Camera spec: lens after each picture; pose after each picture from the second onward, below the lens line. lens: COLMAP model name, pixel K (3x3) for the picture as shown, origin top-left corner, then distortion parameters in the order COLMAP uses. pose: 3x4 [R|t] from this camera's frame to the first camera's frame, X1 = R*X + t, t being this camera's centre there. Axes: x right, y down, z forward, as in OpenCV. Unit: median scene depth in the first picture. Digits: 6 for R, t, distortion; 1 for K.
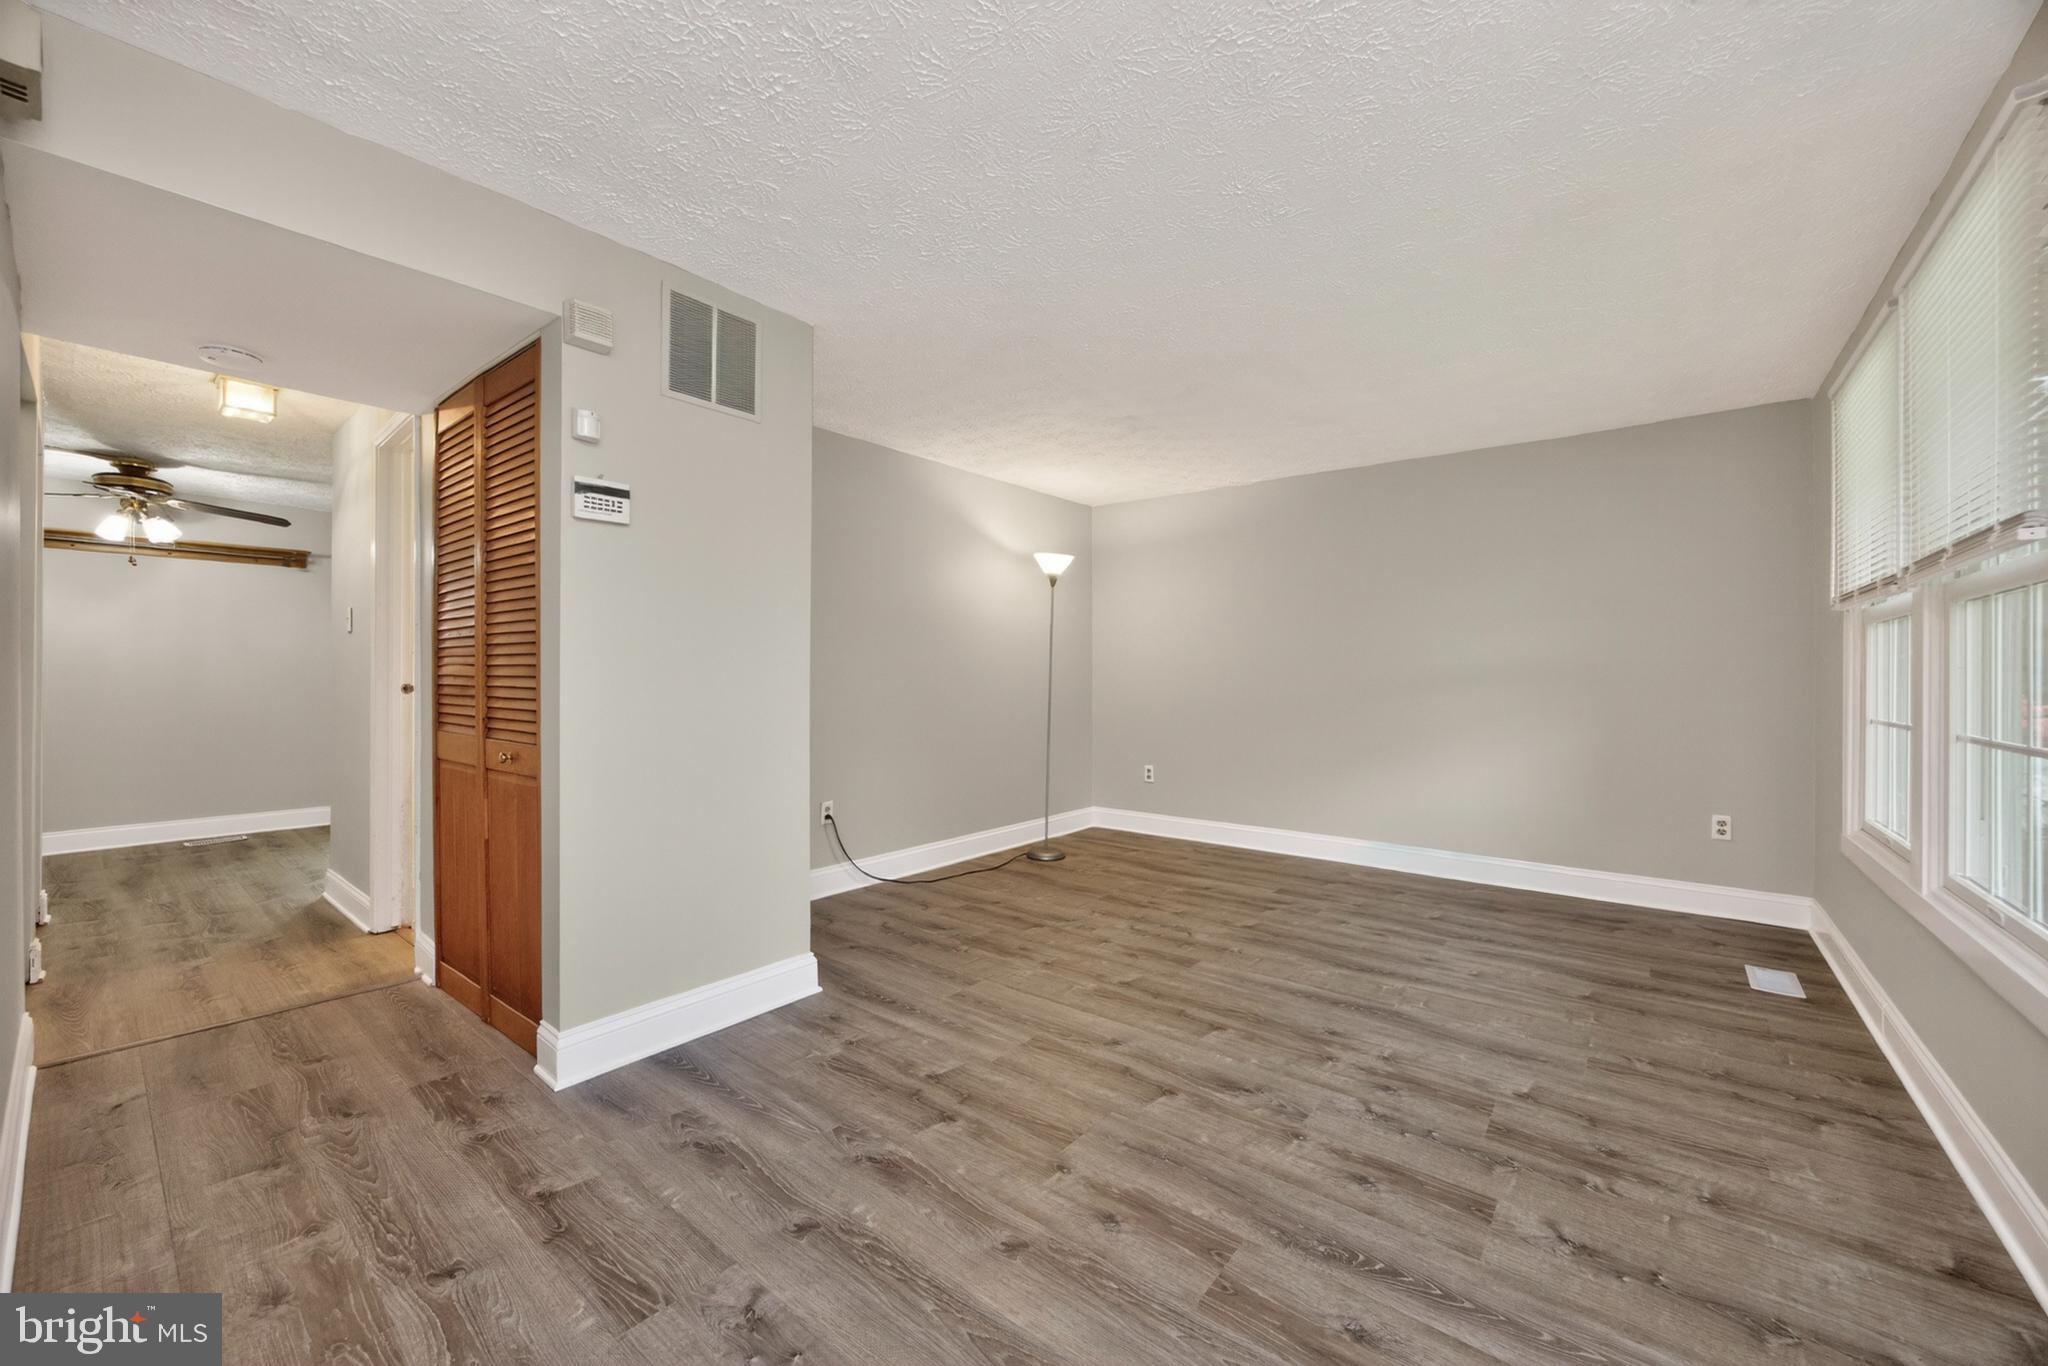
lens RADIAL K [[791.8, 0, 1019.7], [0, 791.8, 661.8], [0, 0, 1]] dist [-0.023559, 0.006632]
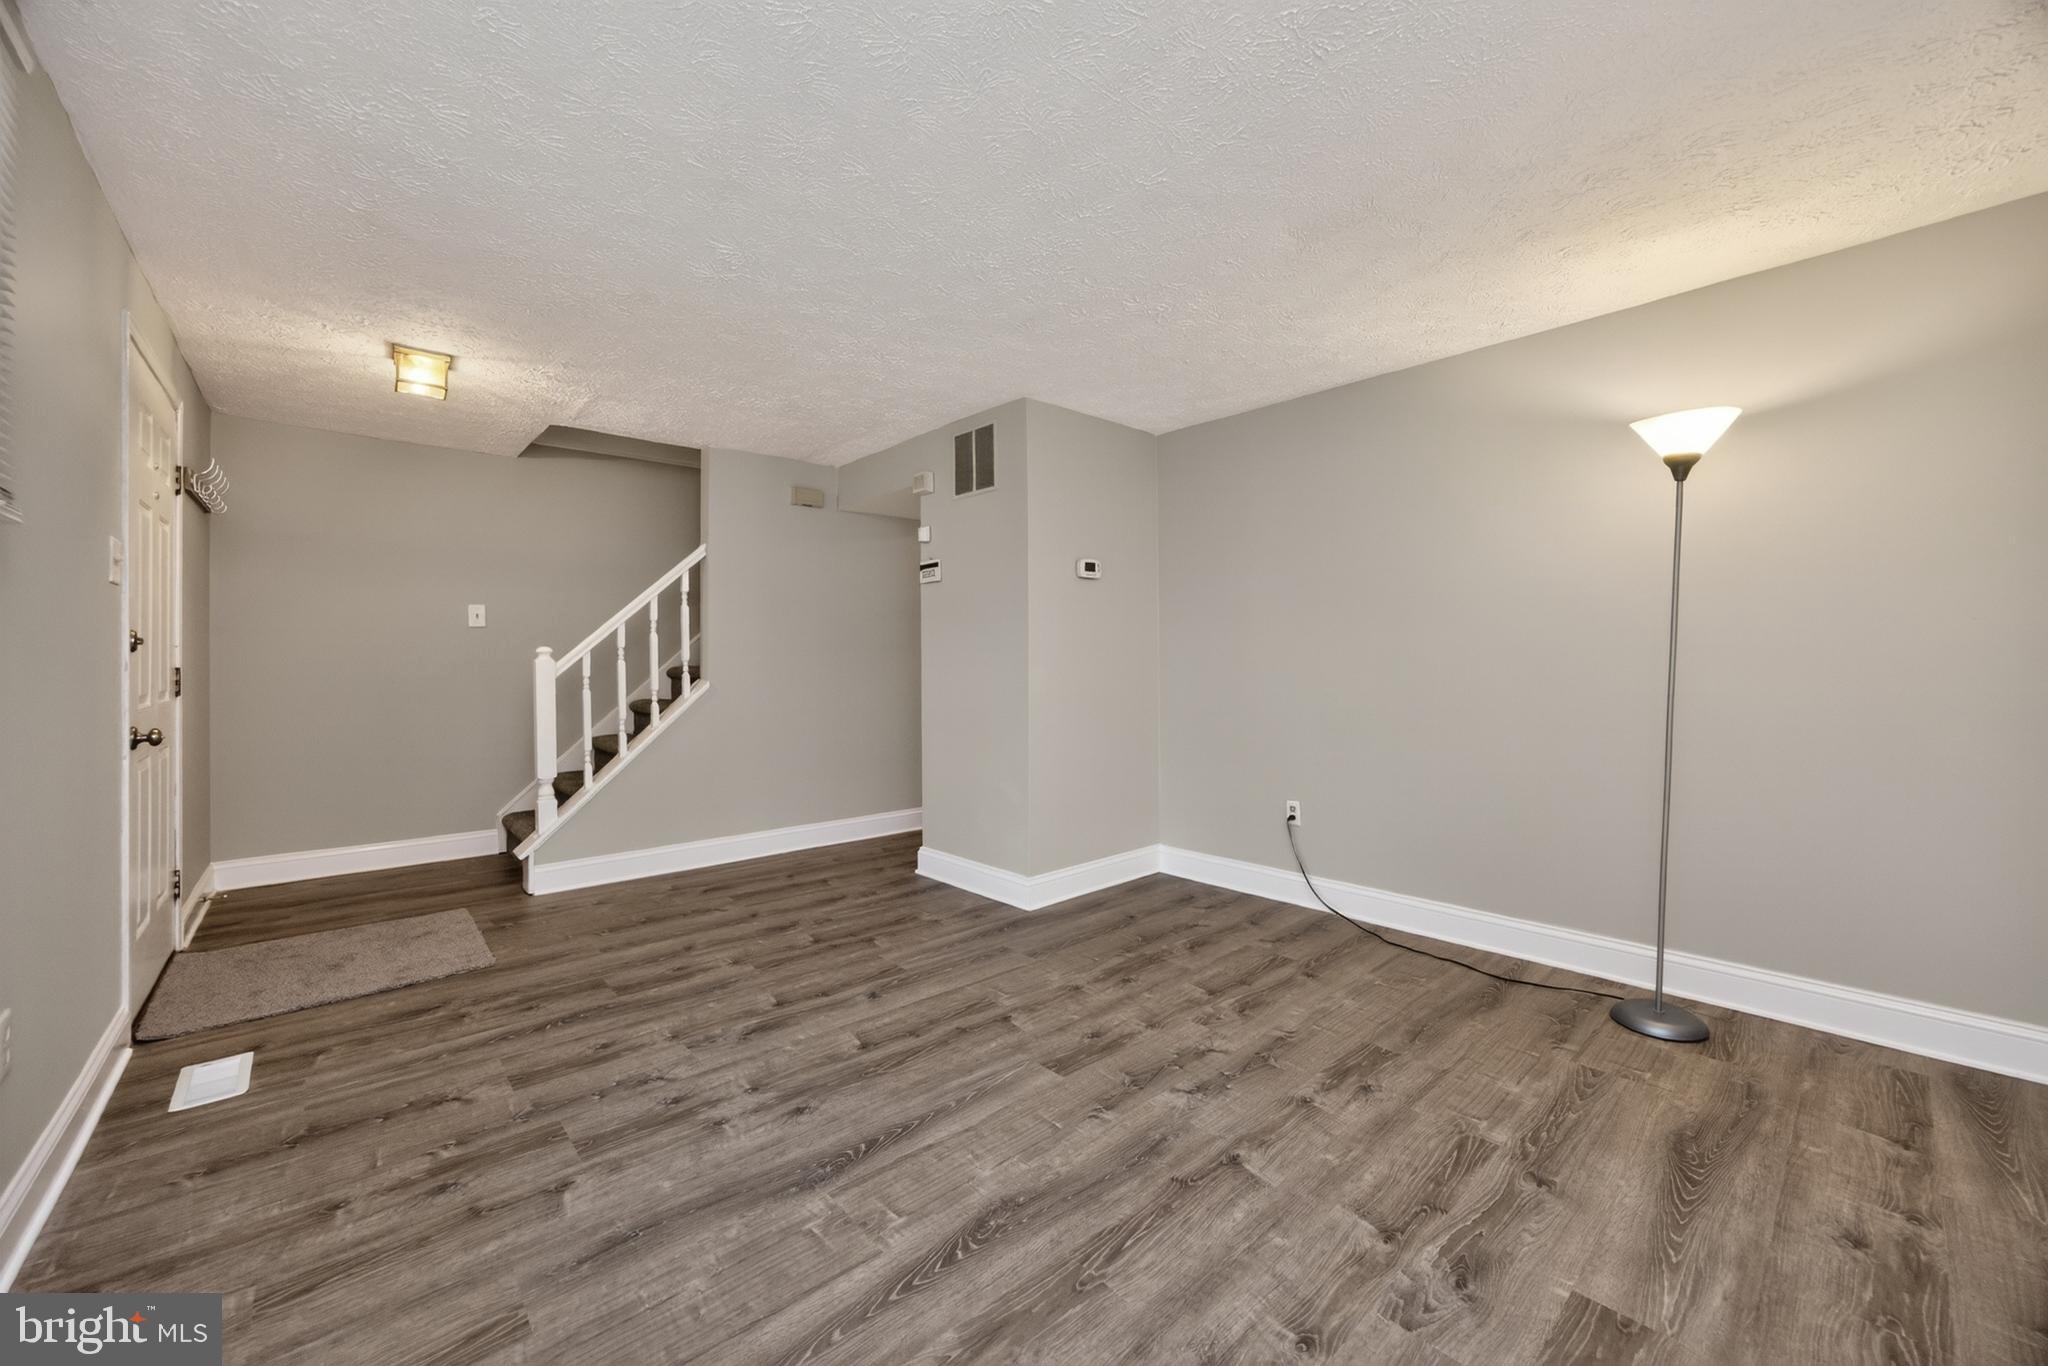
lens RADIAL K [[784.4, 0, 1022.4], [0, 784.4, 663.3], [0, 0, 1]] dist [-0.034365, 0.010674]
pose [[-0.159623, -0.002566, -0.987175, 1.123555], [0.020021, 0.999783, -0.005836, 0.023439], [0.986975, -0.020696, -0.159537, 1.333204]]
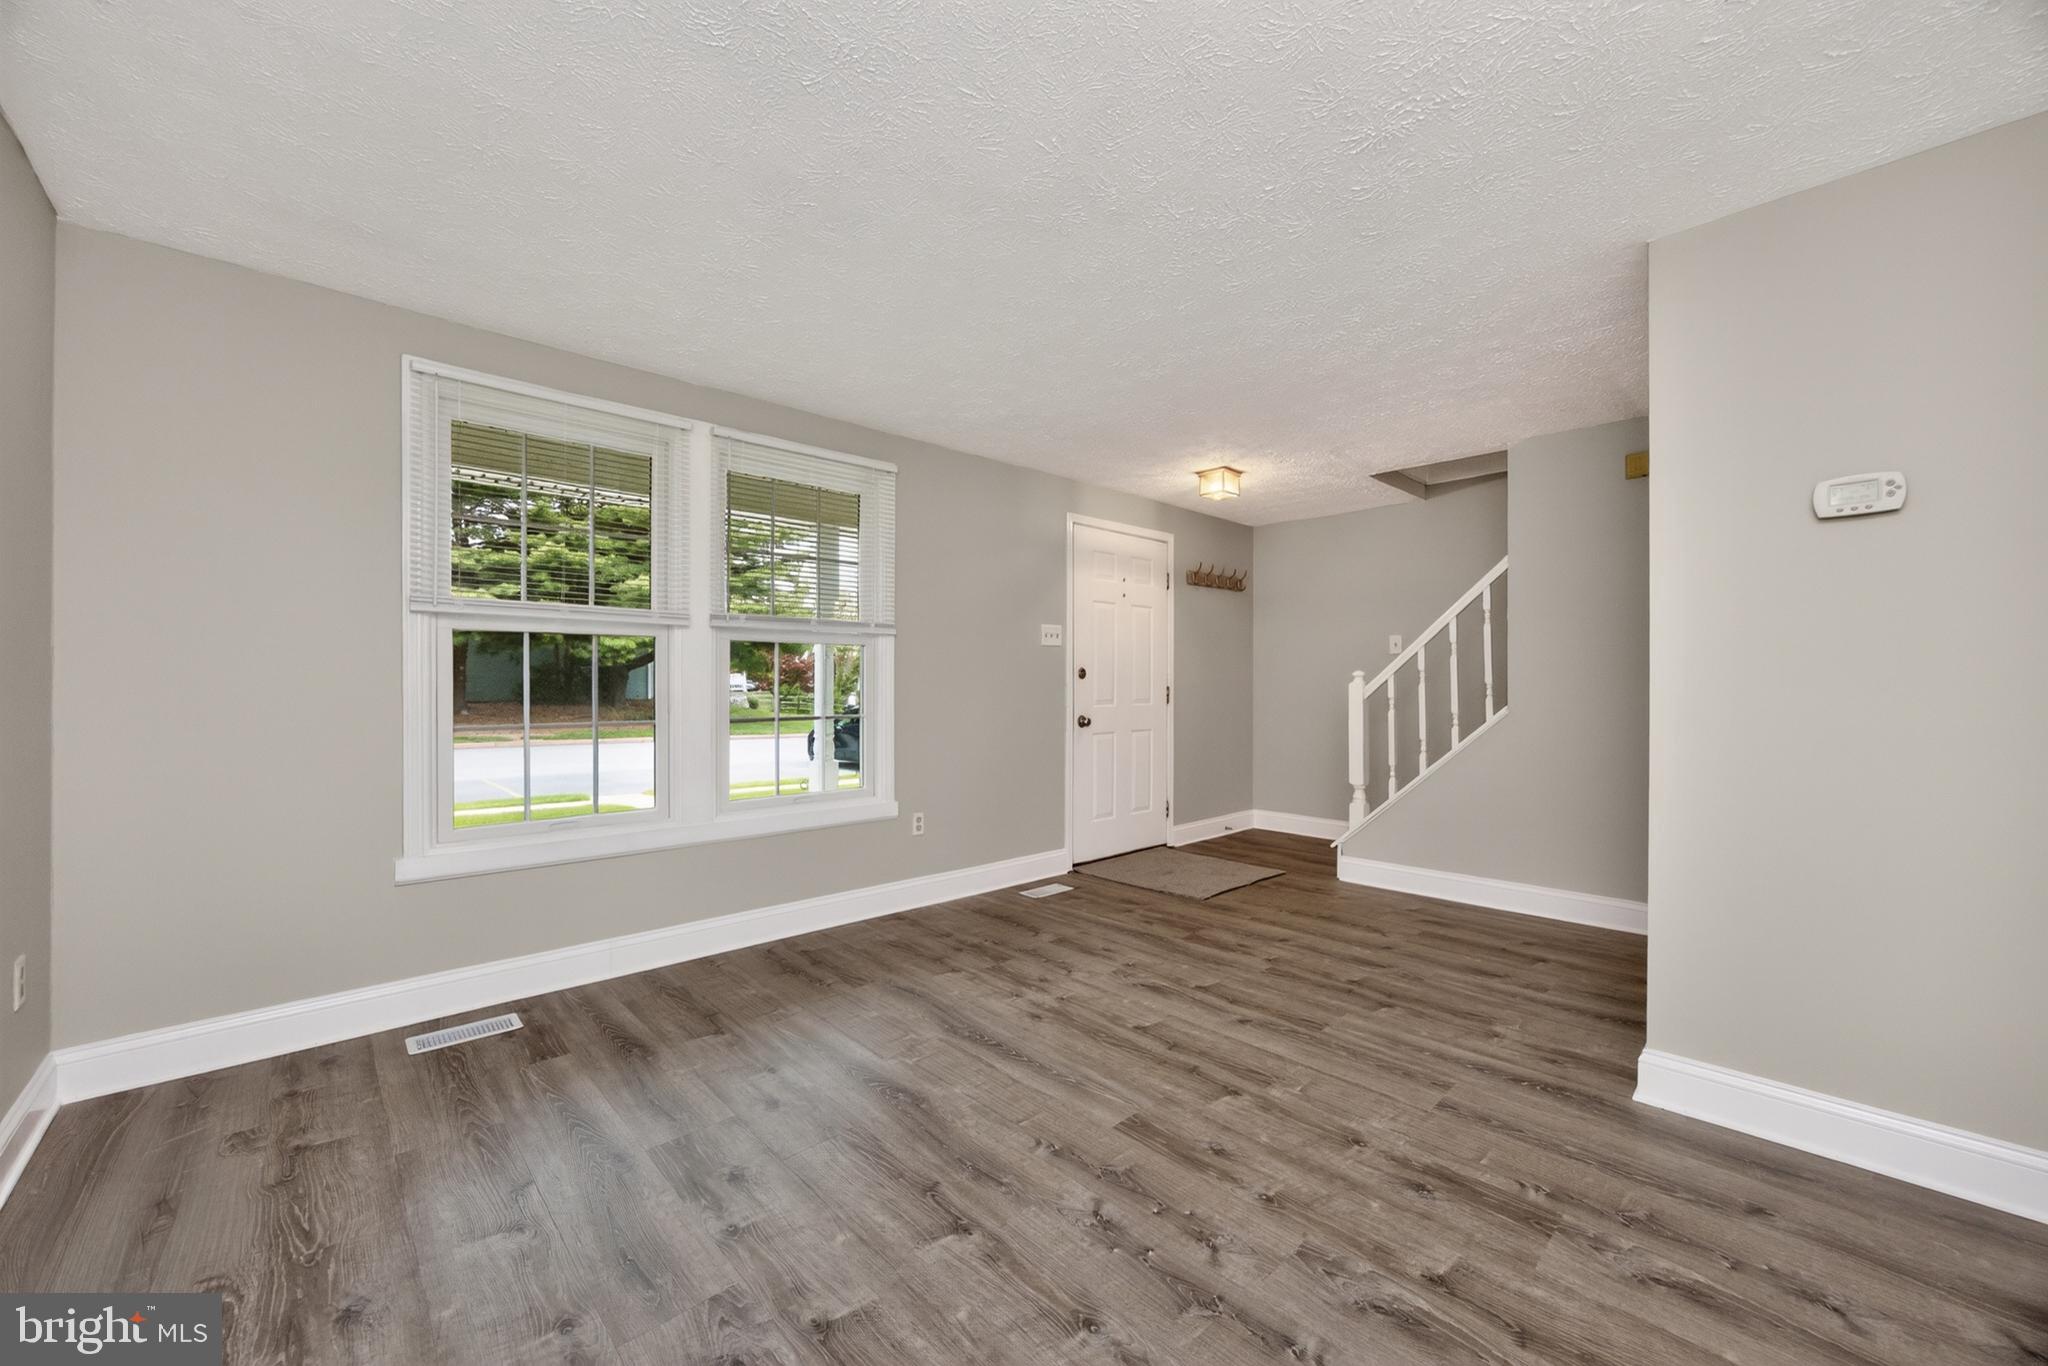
lens RADIAL K [[784.4, 0, 1022.4], [0, 784.4, 663.3], [0, 0, 1]] dist [-0.034365, 0.010674]
pose [[-0.990986, -0.001890, 0.133955, 0.269052], [-0.007775, 0.999027, -0.043421, 0.031166], [-0.133743, -0.044071, -0.990036, 2.047746]]
